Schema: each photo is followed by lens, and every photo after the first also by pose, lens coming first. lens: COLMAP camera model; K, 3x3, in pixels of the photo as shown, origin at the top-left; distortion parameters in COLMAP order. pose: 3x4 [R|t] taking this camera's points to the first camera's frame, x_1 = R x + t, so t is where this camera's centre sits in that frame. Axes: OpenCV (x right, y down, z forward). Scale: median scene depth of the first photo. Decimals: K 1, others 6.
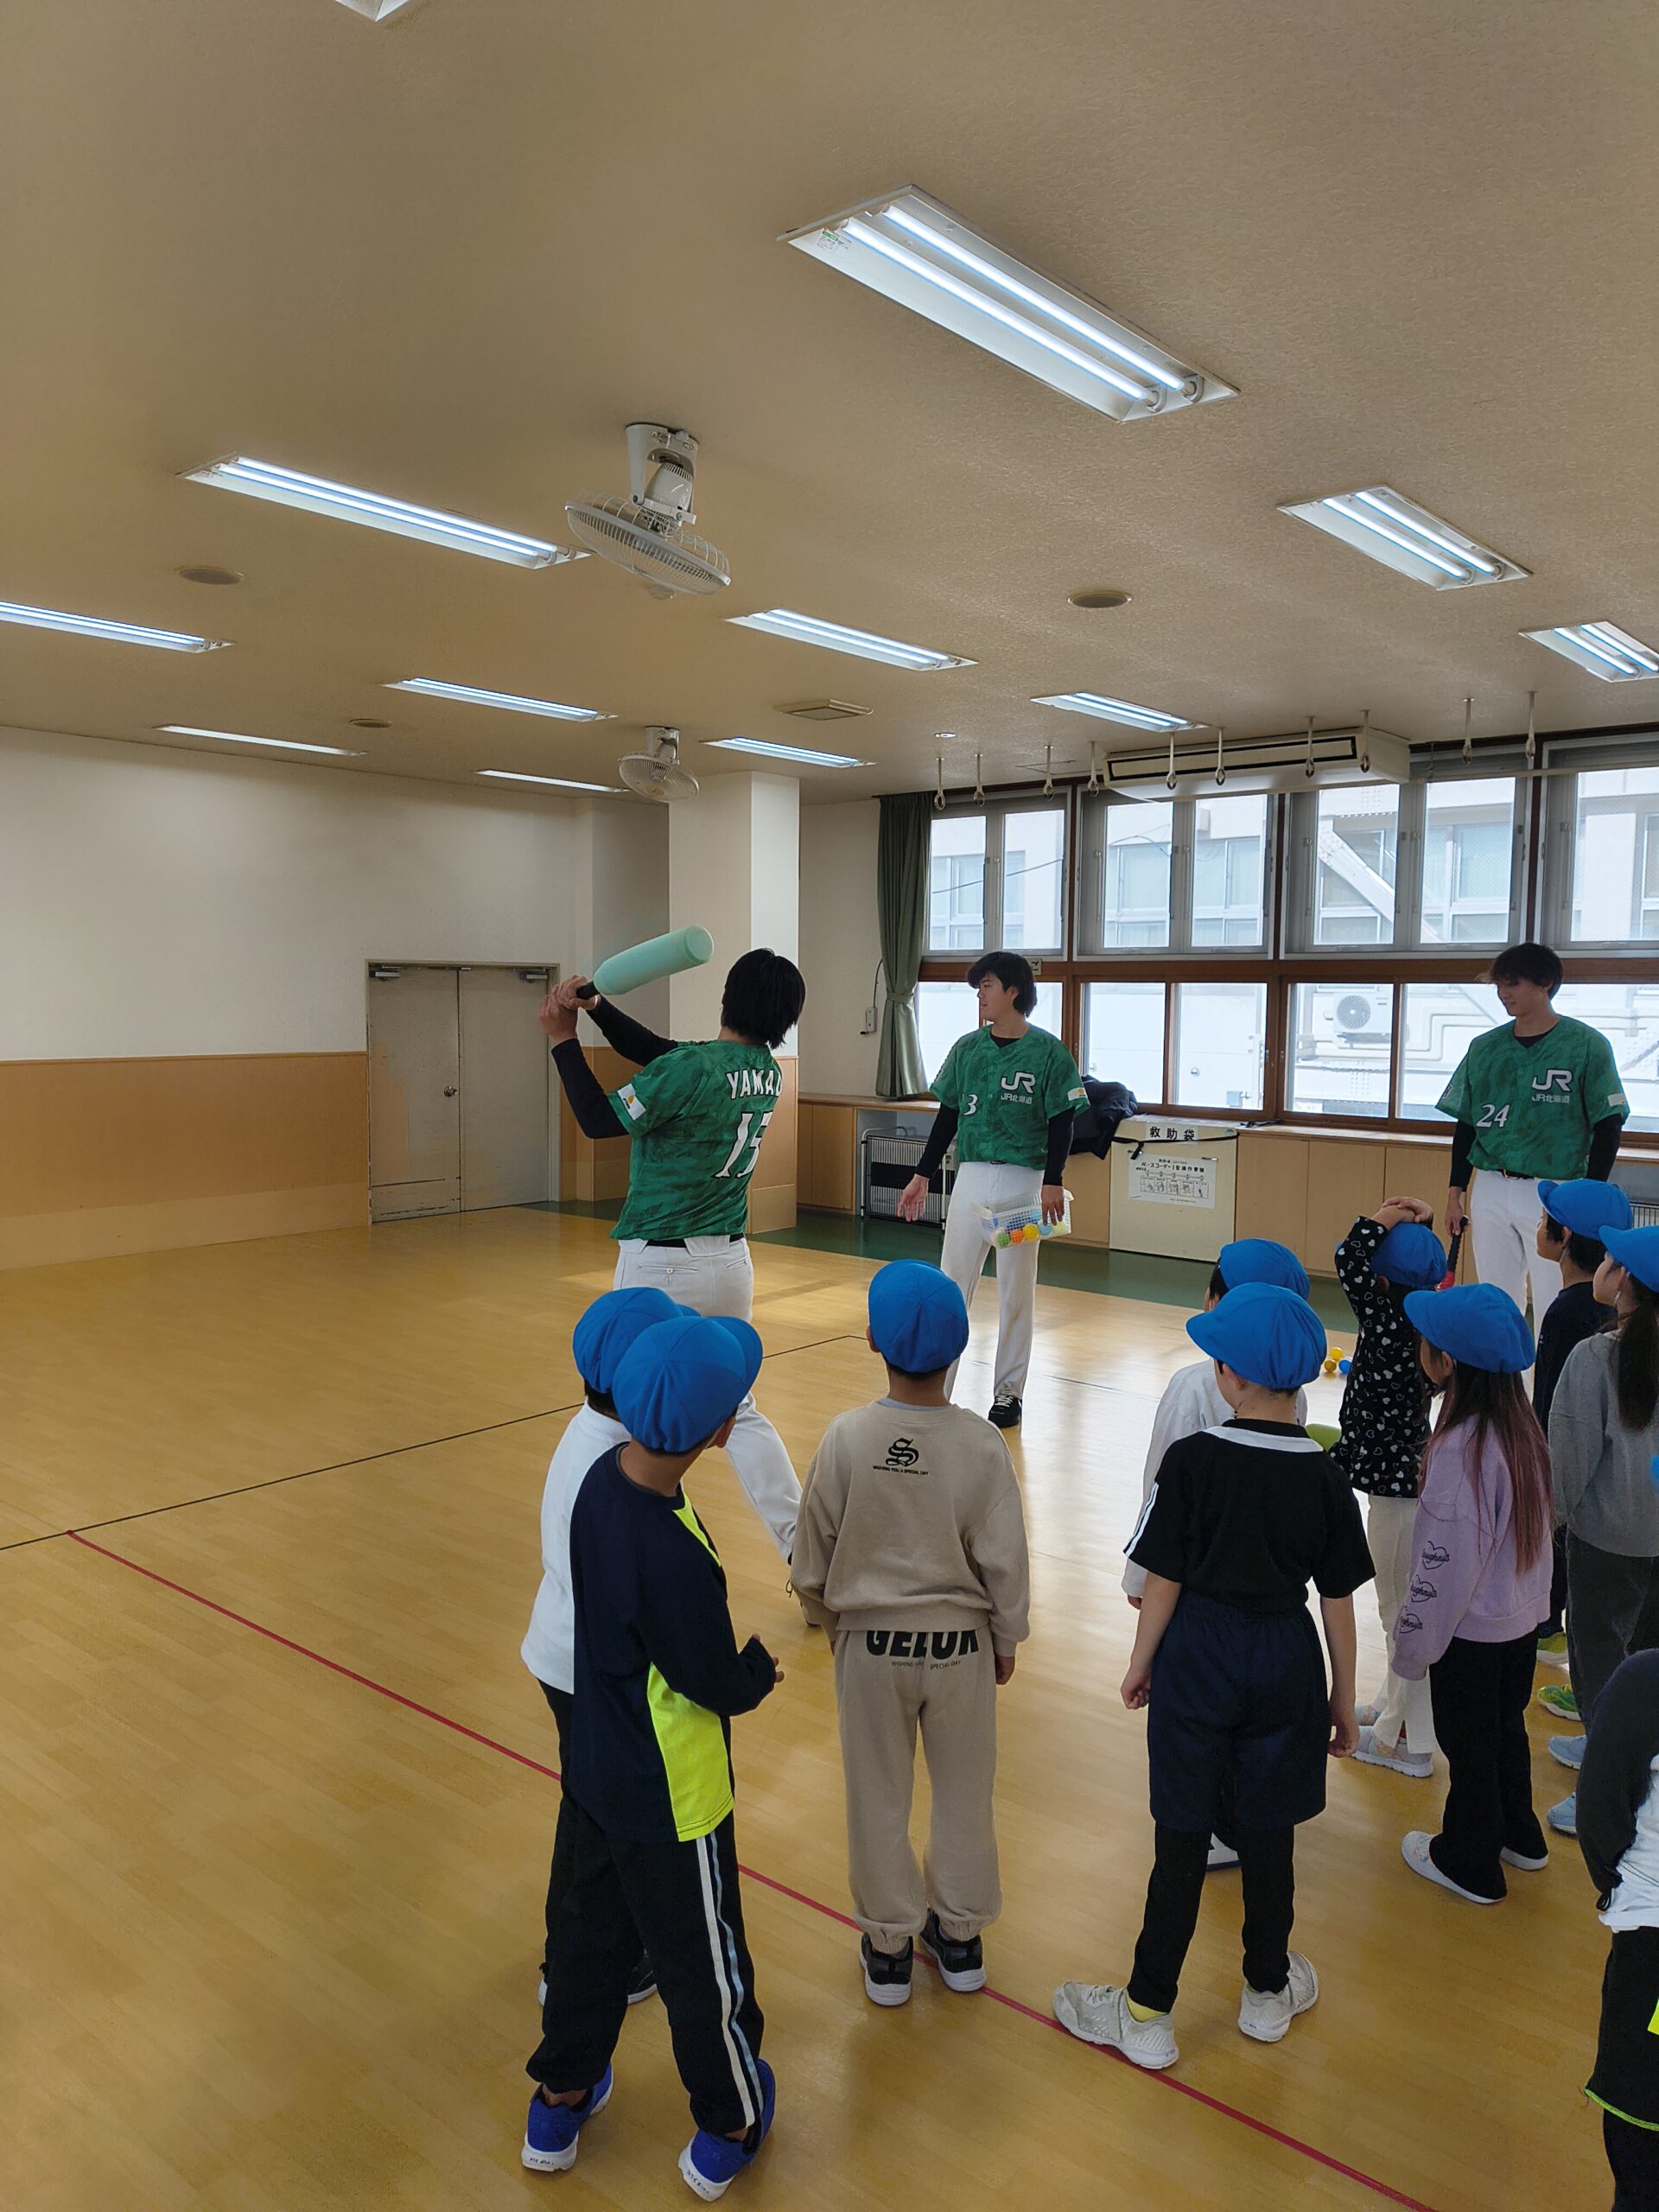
lens RADIAL K [[1623.1, 0, 829.5], [0, 1623.1, 1106.0], [0, 0, 1]] dist [0.061905, -0.088345]
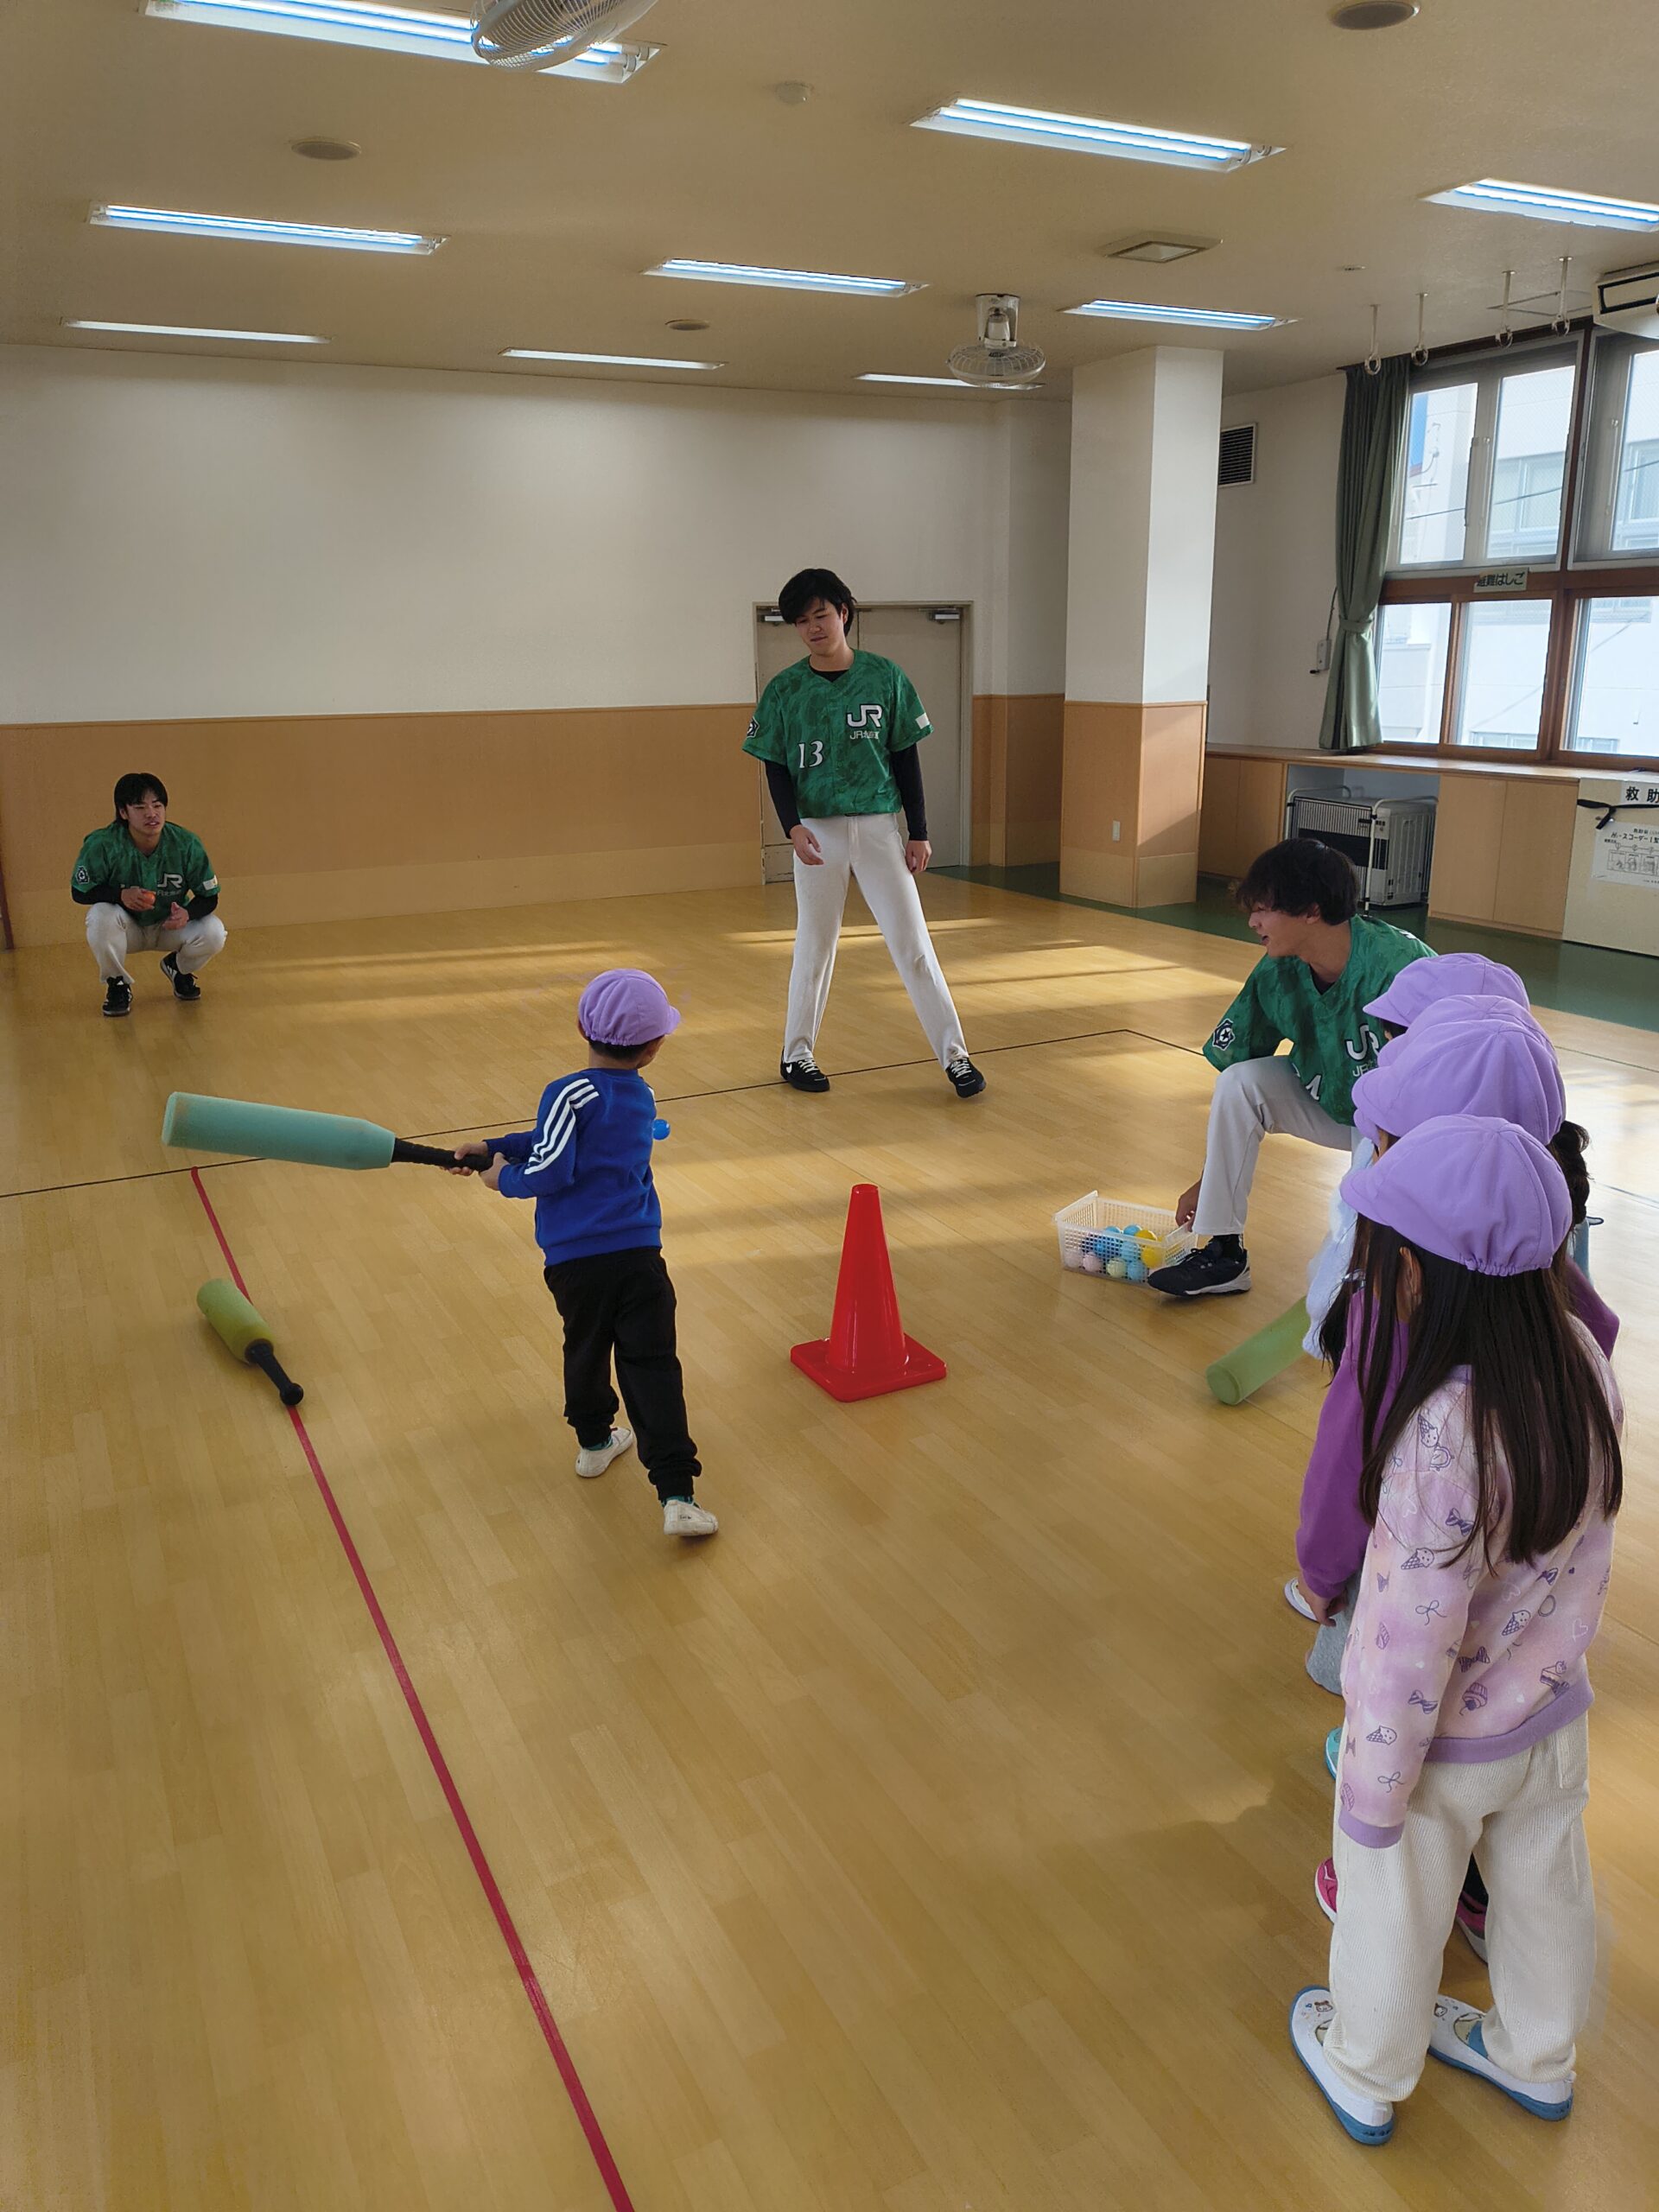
lens RADIAL K [[1623.1, 0, 829.5], [0, 1623.1, 1106.0], [0, 0, 1]] dist [0.061905, -0.088345]
pose [[0.923355, 0.082267, -0.375031, 0.139400], [-0.004221, 0.978892, 0.204336, 0.003223], [0.383925, -0.187091, 0.904211, 0.104254]]
